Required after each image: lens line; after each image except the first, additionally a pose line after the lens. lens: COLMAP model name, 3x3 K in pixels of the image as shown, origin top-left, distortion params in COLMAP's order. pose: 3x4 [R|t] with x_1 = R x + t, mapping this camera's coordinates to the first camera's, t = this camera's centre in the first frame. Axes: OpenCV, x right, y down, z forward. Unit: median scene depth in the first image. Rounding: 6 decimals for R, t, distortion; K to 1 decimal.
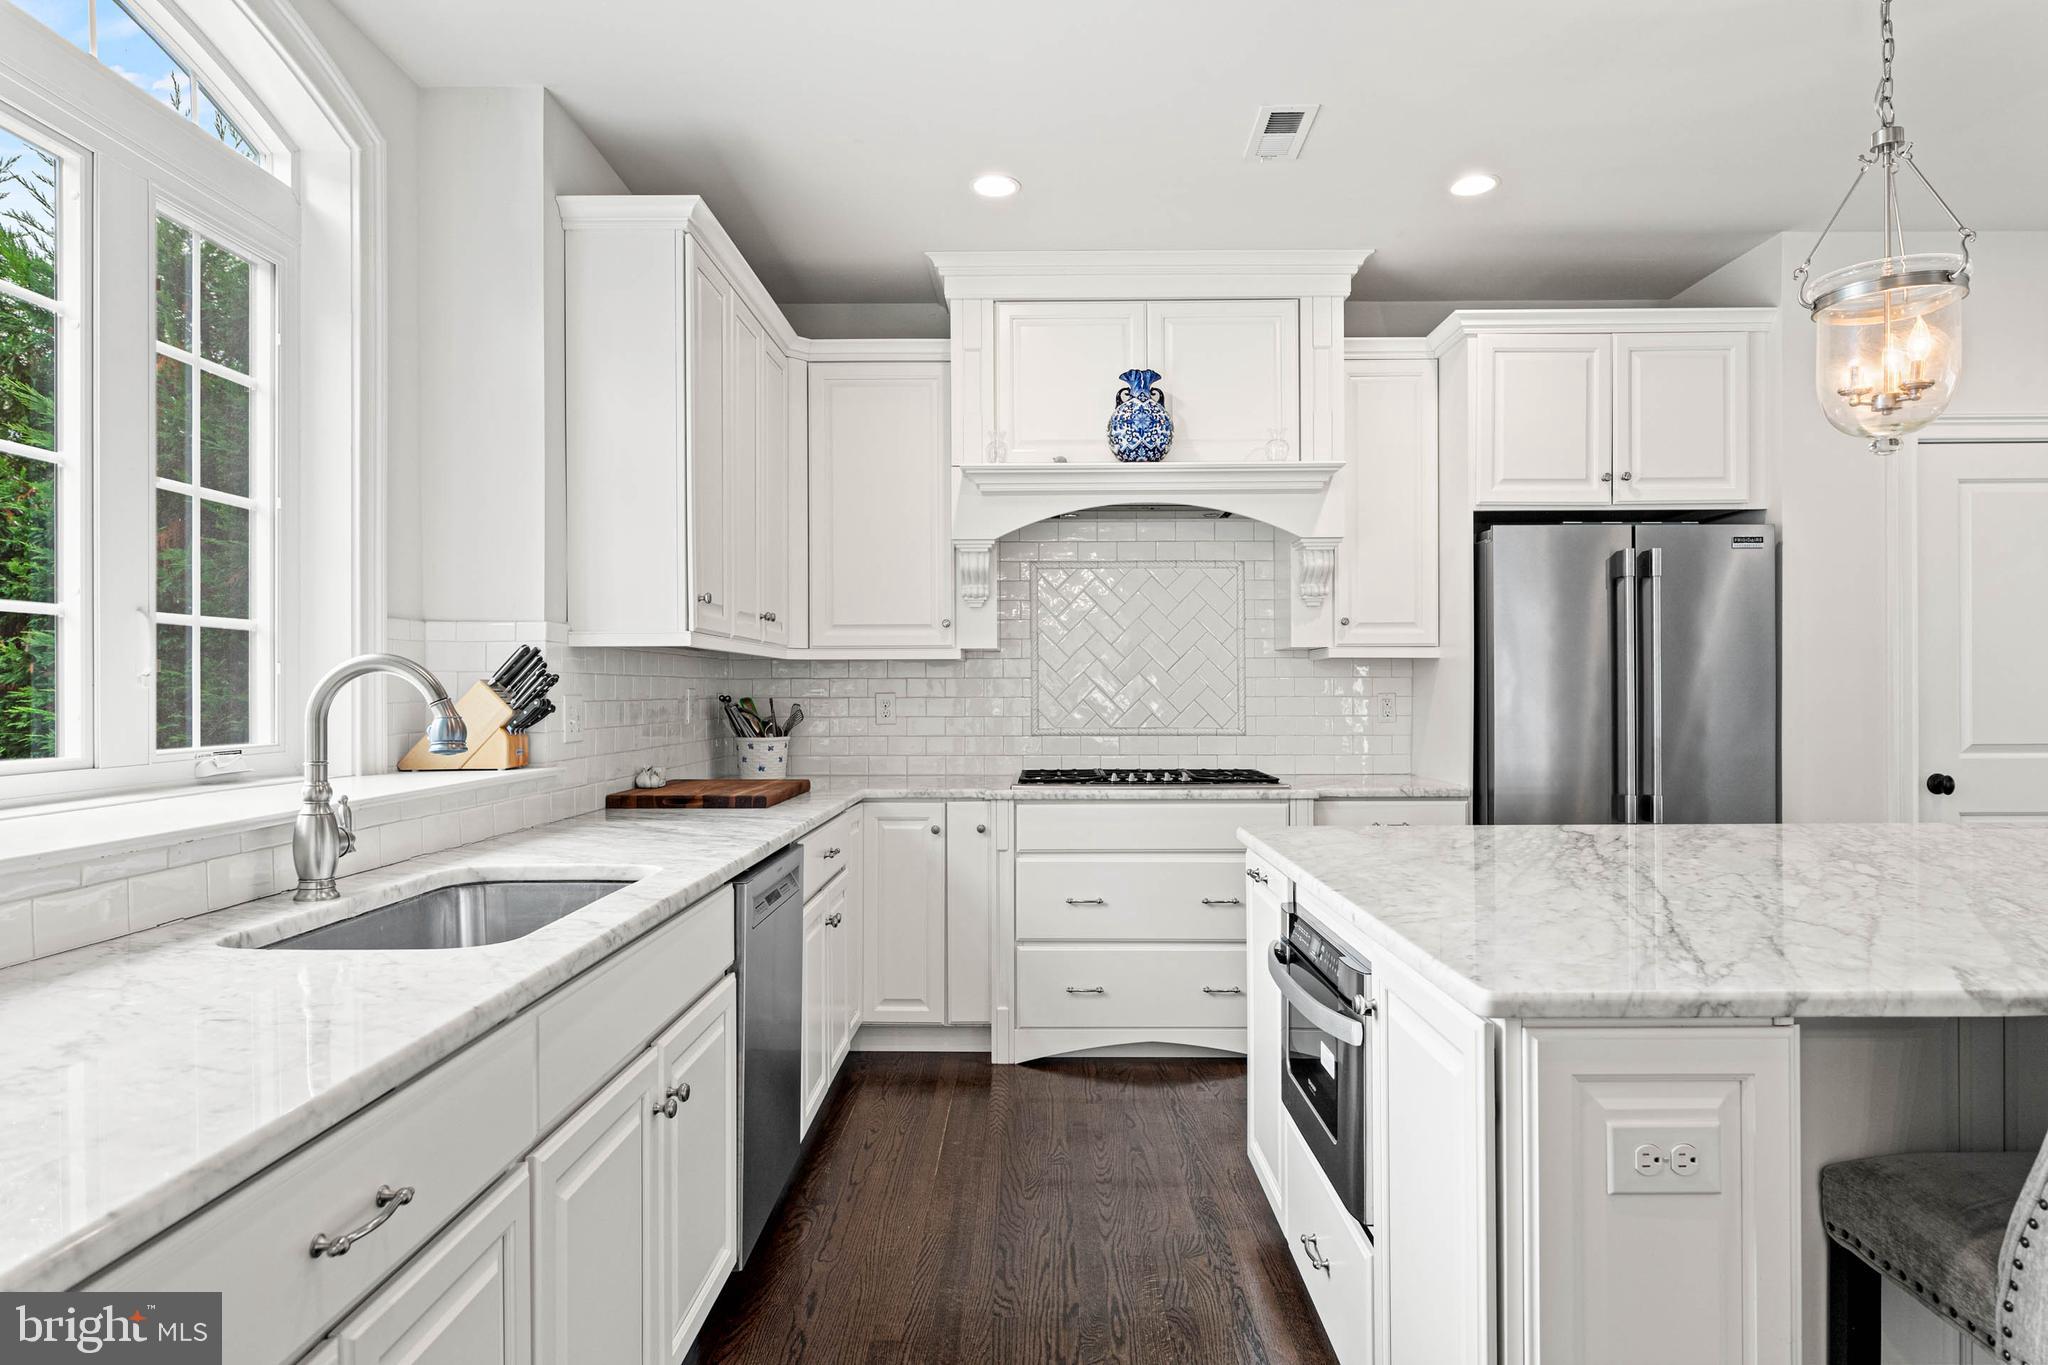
lens RADIAL K [[1181.6, 0, 1028.3], [0, 1181.6, 688.4], [0, 0, 1]] dist [-0.007122, 0.000759]
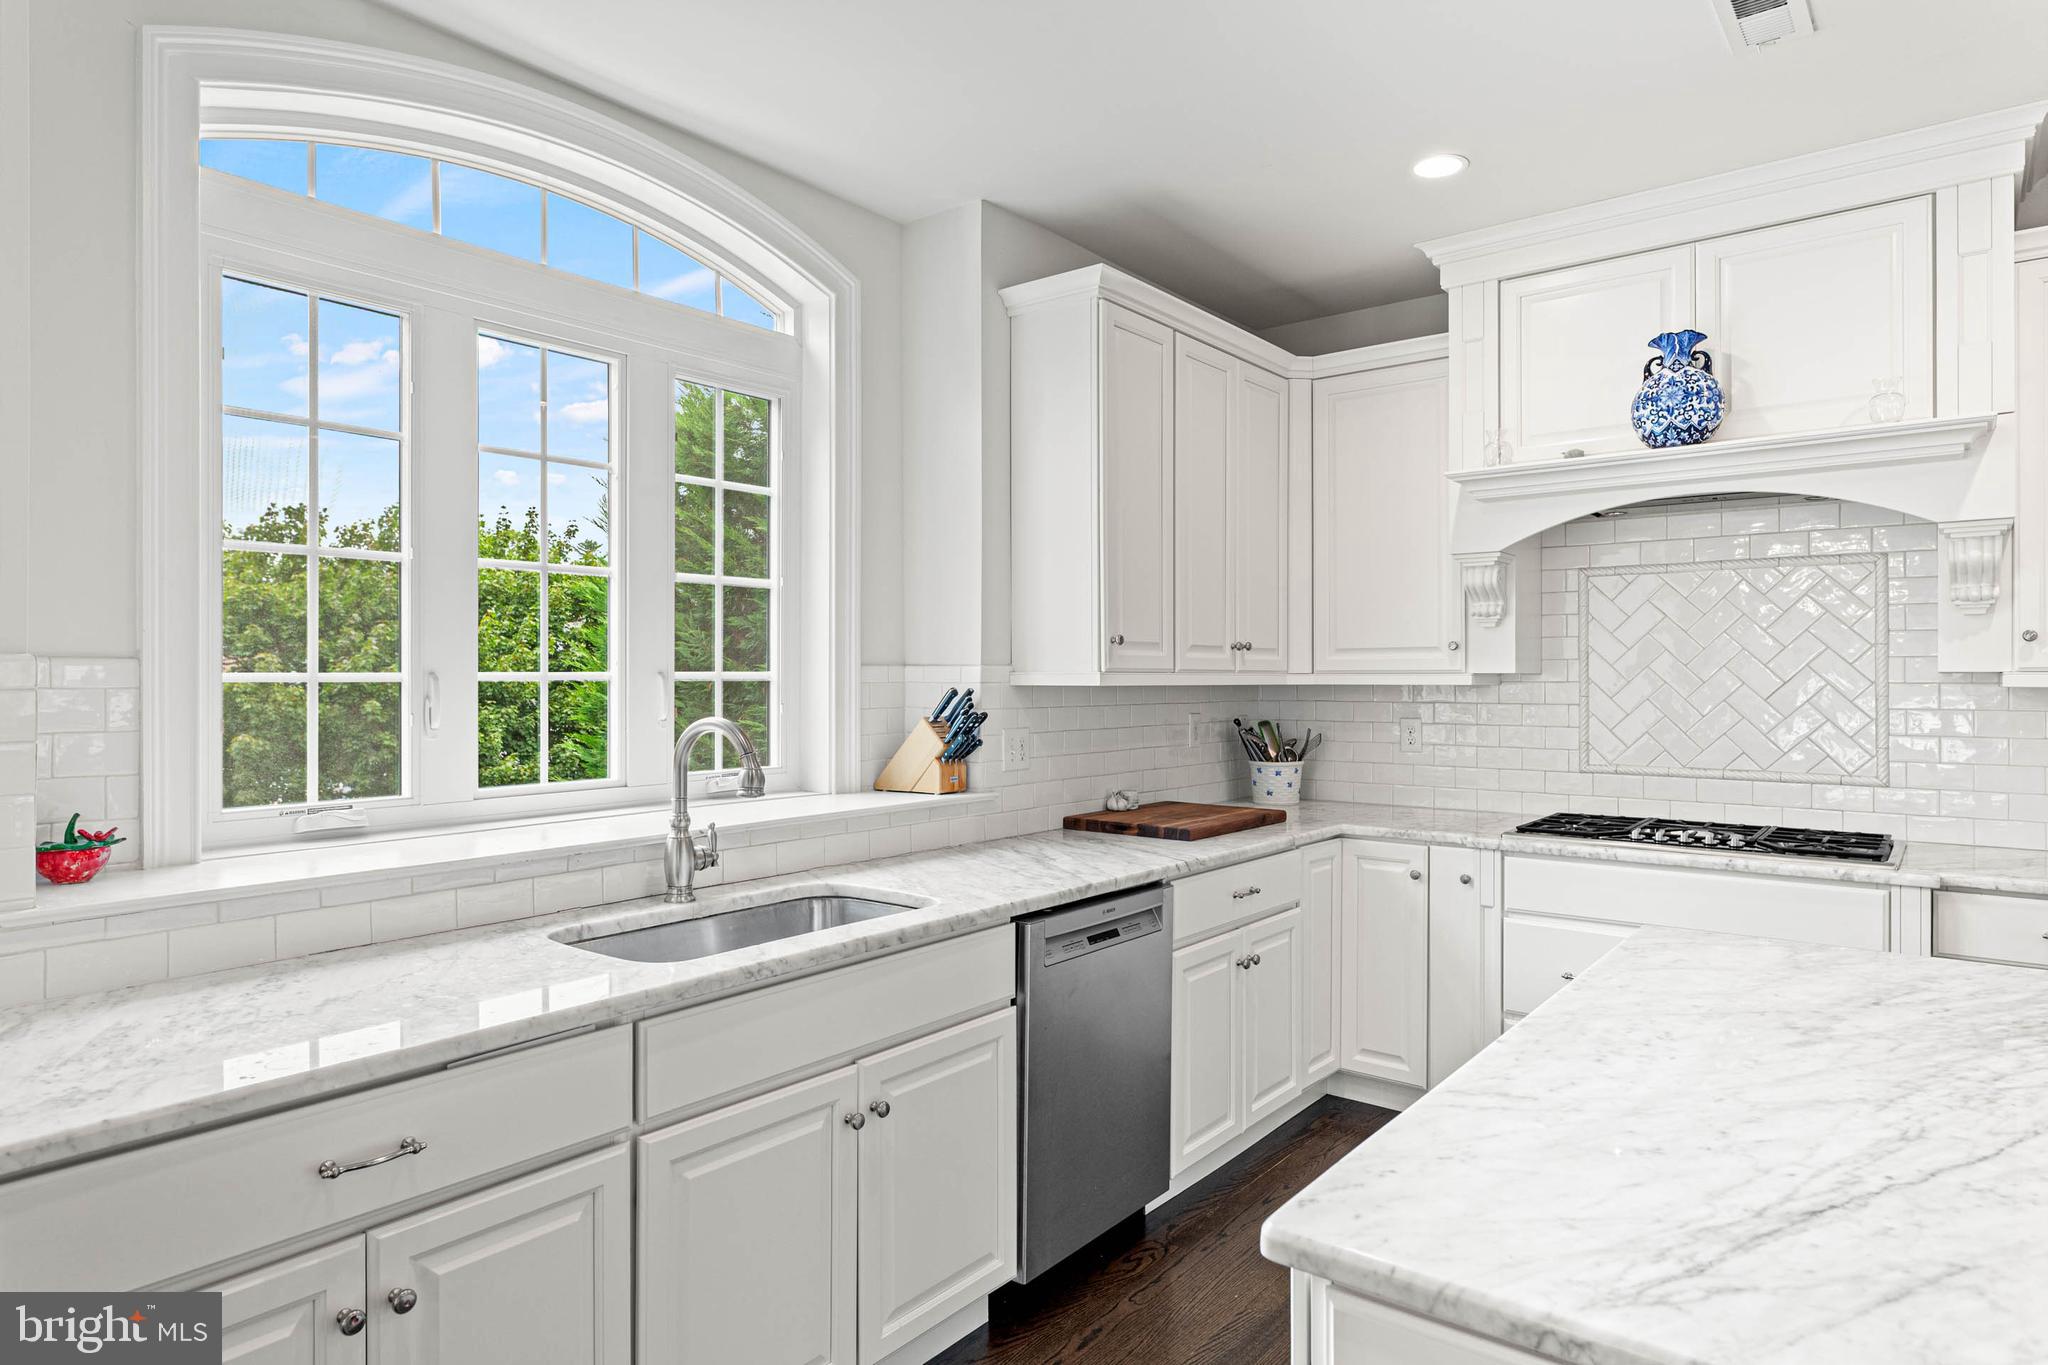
lens RADIAL K [[1181.6, 0, 1019.9], [0, 1181.6, 672.9], [0, 0, 1]] dist [-0.007122, 0.000759]
pose [[0.787520, 0.000130, -0.616289, 0.246217], [-0.000171, 1.000000, -0.000006, -0.037351], [0.616289, 0.000110, 0.787520, 0.090365]]
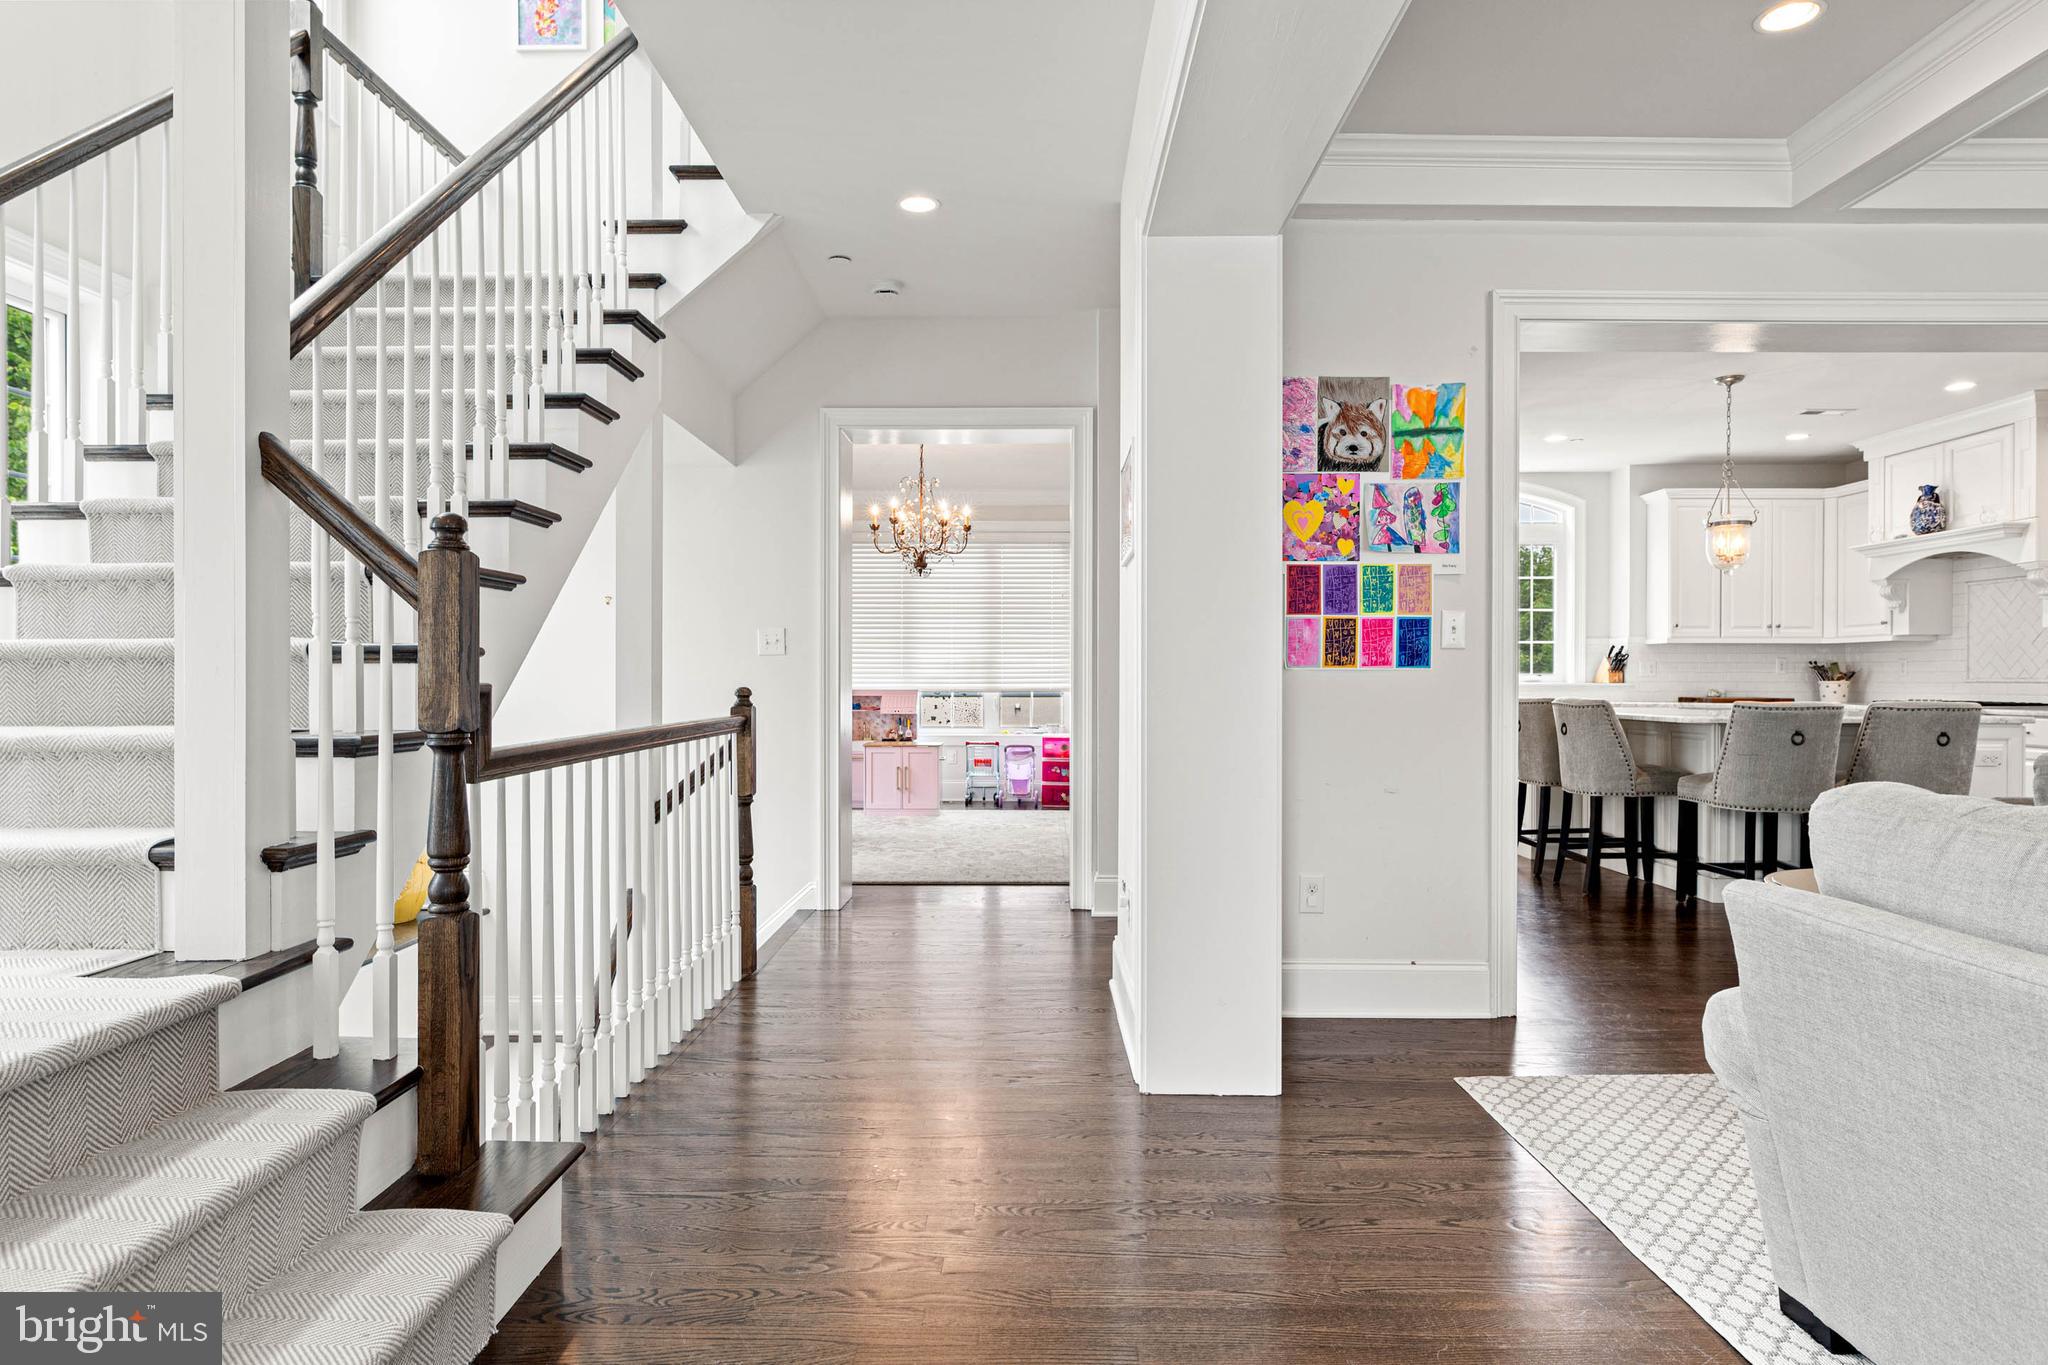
lens RADIAL K [[1181.6, 0, 1021.4], [0, 1181.6, 693.9], [0, 0, 1]] dist [-0.007122, 0.000759]
pose [[0.005128, 0.015045, -0.999874, 2.032020], [0.002564, 0.999883, 0.015059, 0.032010], [0.999984, -0.002641, 0.005089, -0.466300]]
